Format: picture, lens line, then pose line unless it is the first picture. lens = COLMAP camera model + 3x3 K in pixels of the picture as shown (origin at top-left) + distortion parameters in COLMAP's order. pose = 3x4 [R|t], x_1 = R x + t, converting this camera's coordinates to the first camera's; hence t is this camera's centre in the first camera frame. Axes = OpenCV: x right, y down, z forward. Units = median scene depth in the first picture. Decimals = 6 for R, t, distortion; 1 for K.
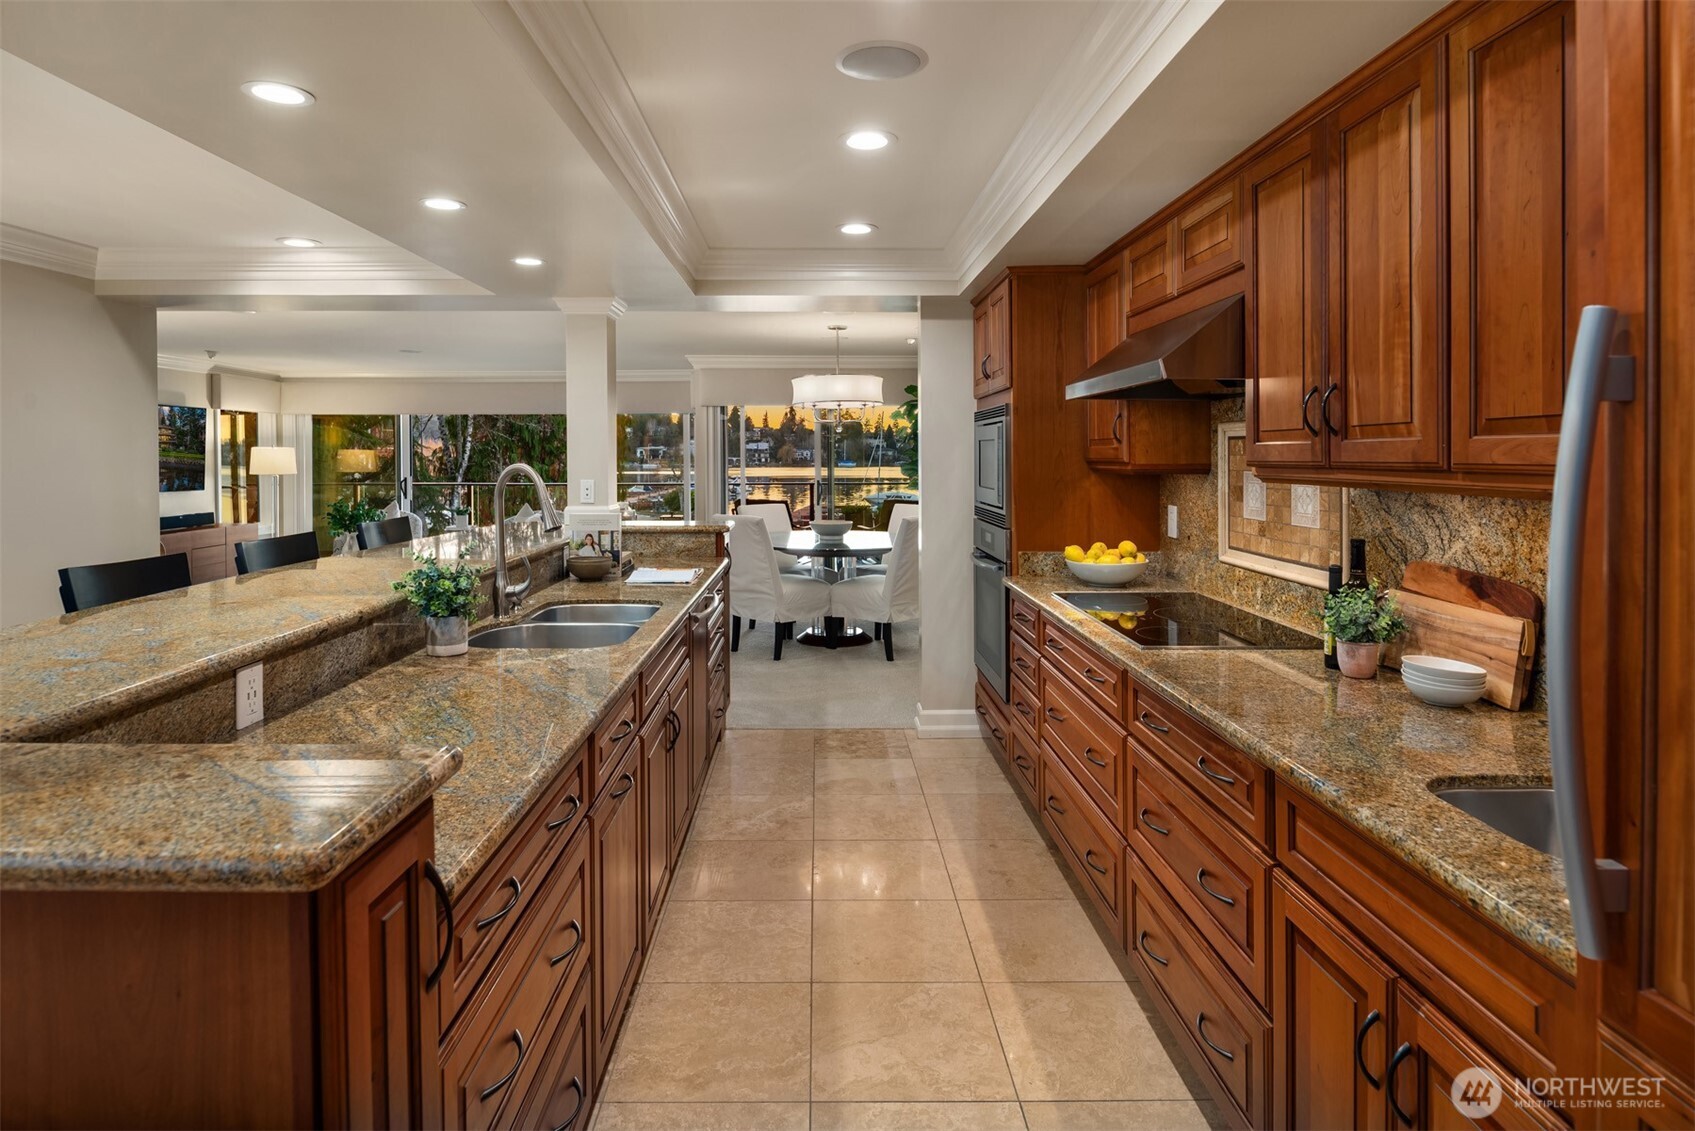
lens RADIAL K [[911.8, 0, 847.5], [0, 911.8, 565.5], [0, 0, 1]] dist [-0.001821, -0.000989]
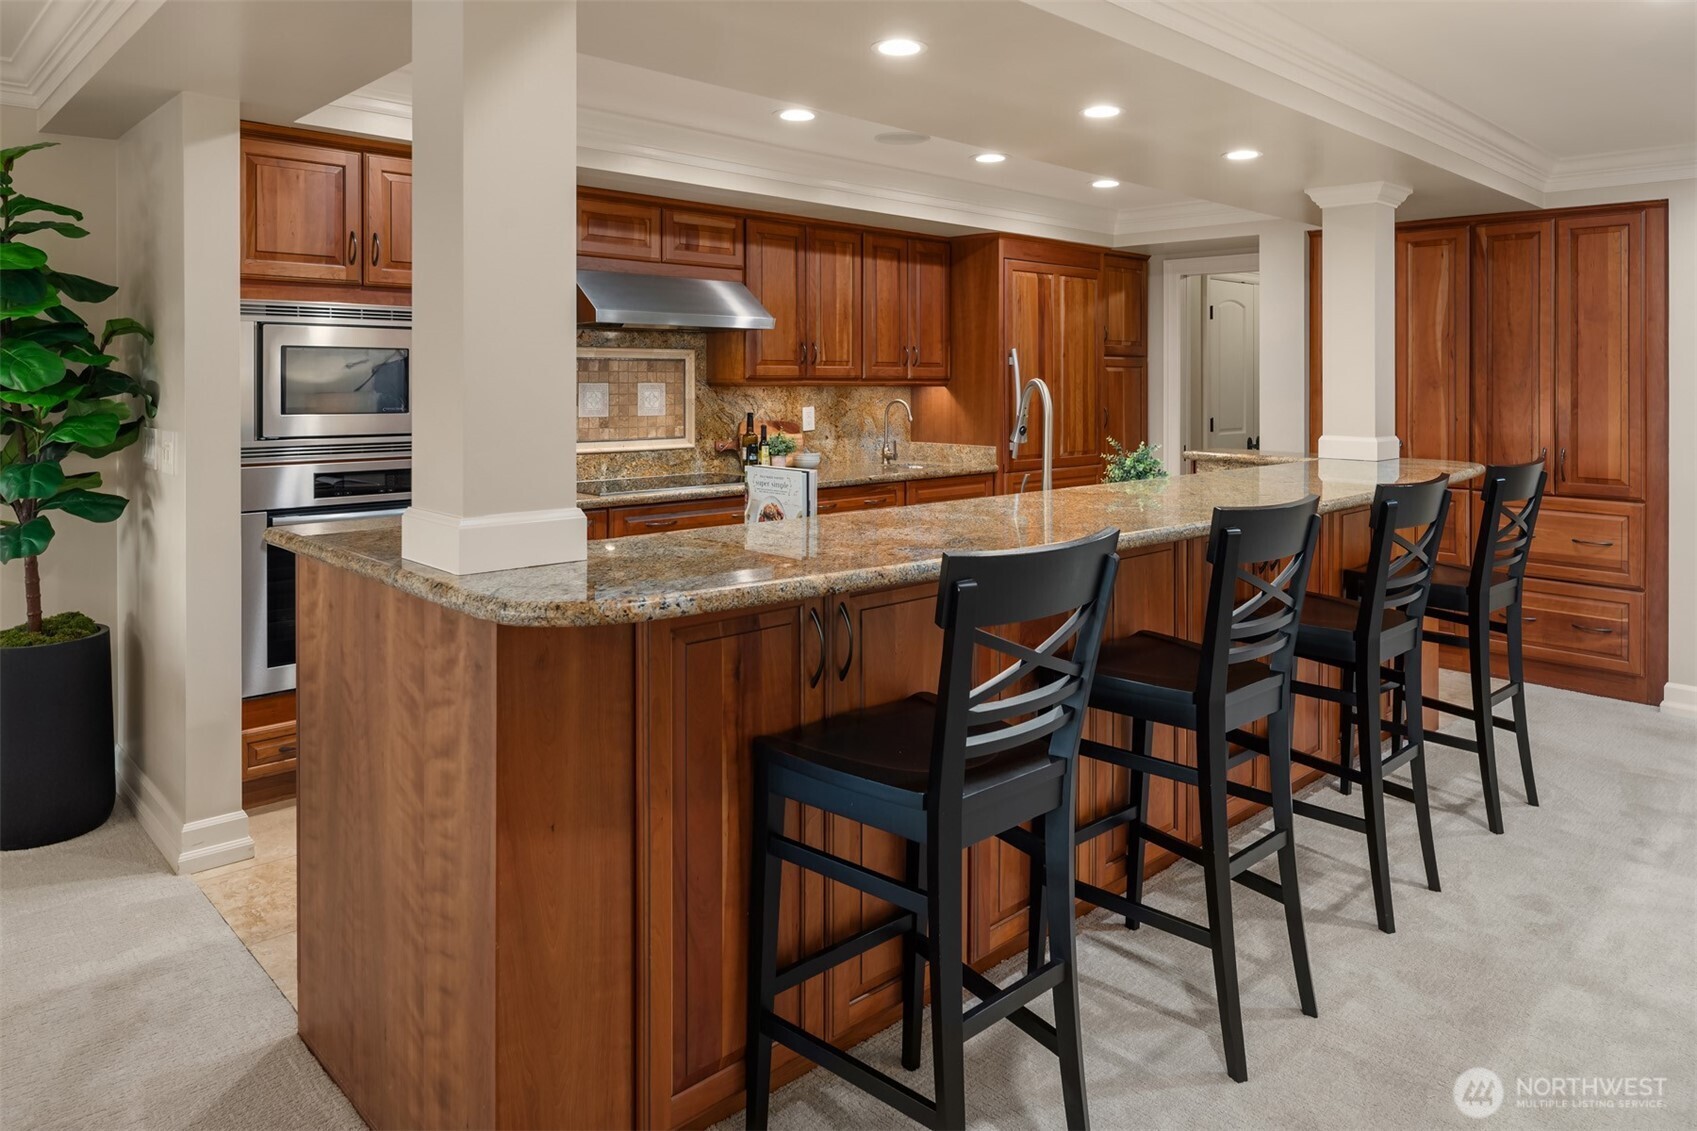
lens RADIAL K [[1090.0, 0, 848.5], [0, 1090.0, 565.5], [0, 0, 1]] dist [0.000110, 0.000019]
pose [[-0.666155, -0.130307, 0.734342, -1.633757], [0.084628, 0.965053, 0.248015, -0.321039], [-0.740996, 0.227362, -0.631847, 2.733425]]
